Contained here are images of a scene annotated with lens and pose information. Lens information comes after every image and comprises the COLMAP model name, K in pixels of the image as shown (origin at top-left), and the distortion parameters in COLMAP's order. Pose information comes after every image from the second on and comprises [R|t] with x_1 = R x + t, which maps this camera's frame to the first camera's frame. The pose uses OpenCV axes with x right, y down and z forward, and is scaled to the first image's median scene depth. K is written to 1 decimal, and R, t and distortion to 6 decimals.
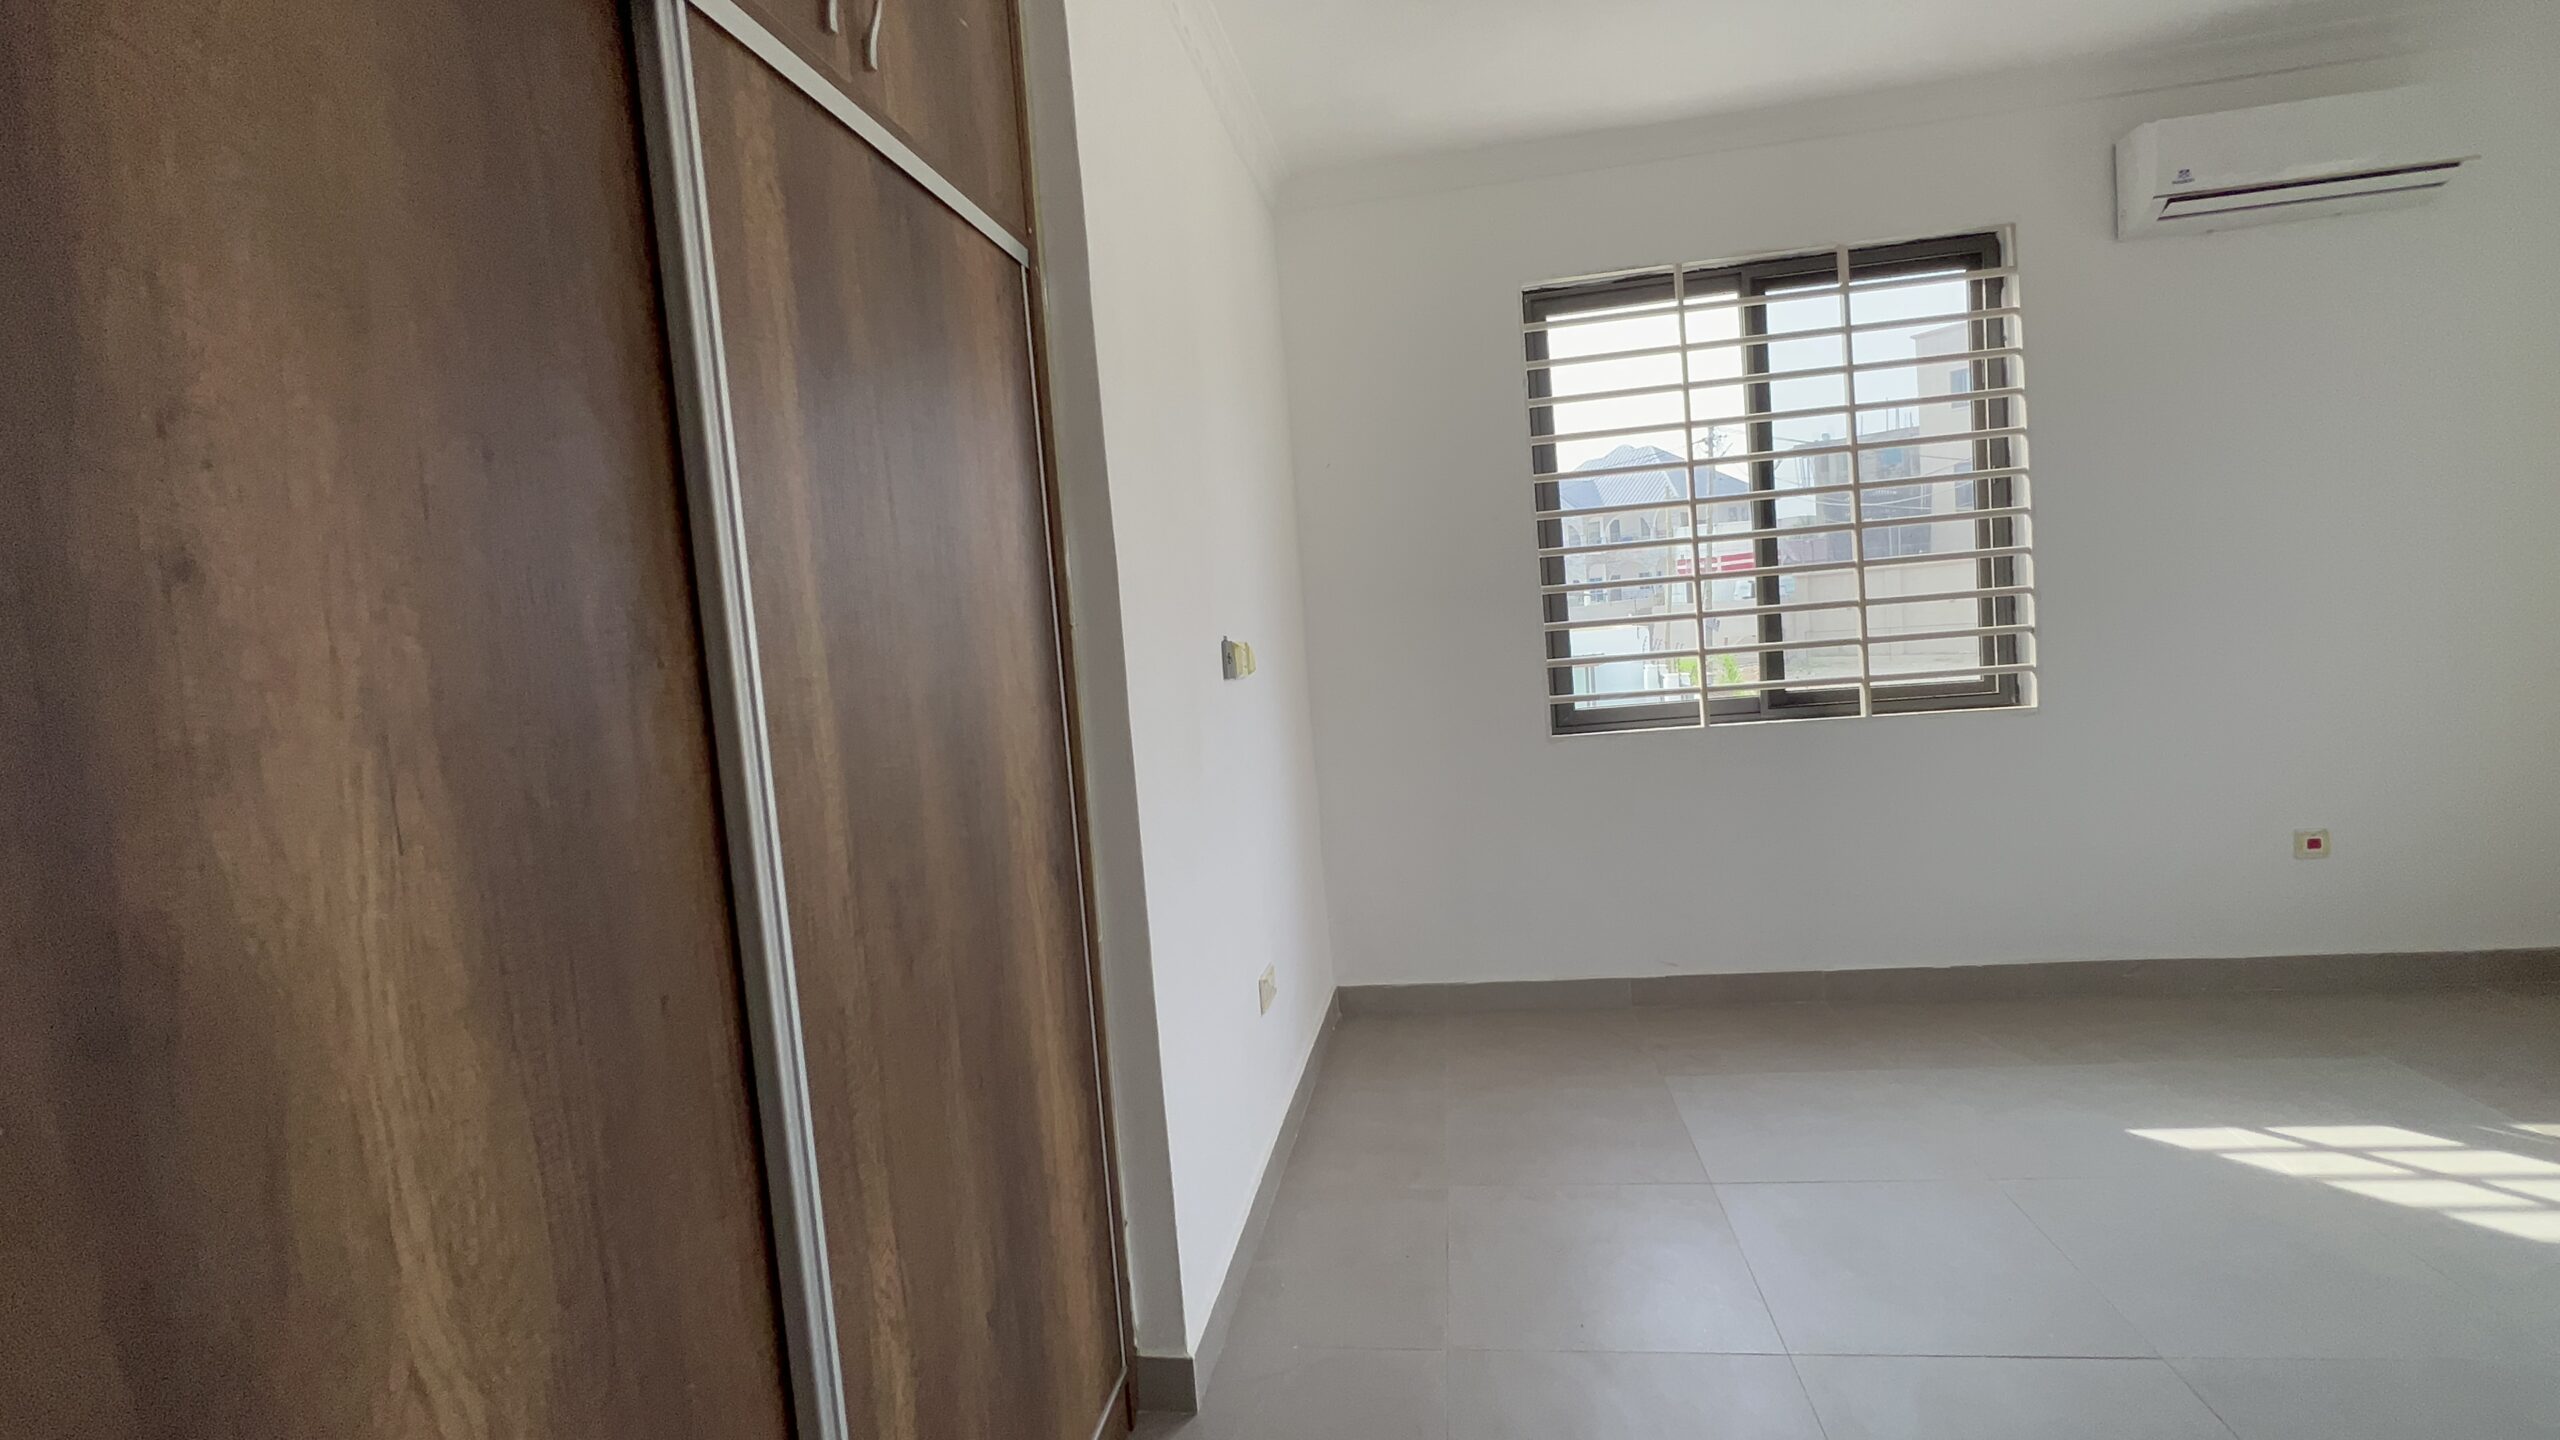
lens RADIAL K [[1125.9, 0, 1279.5], [0, 1125.9, 714.8], [0, 0, 1]] dist [-0.001611, 0.000840]
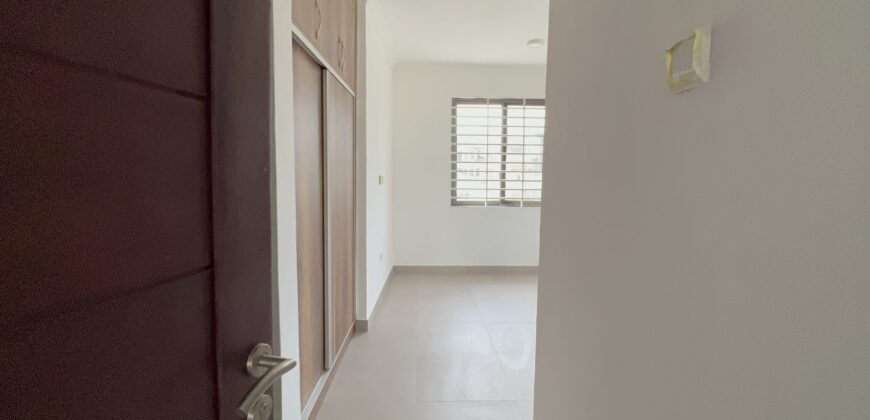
lens RADIAL K [[383.7, 0, 429.9], [0, 383.7, 212.5], [0, 0, 1]] dist [-0.006409, 0.002756]
pose [[0.982036, 0.075919, 0.172746, -0.079819], [-0.077954, 0.996944, 0.005013, 0.043430], [-0.171837, -0.018389, 0.984954, -0.402073]]
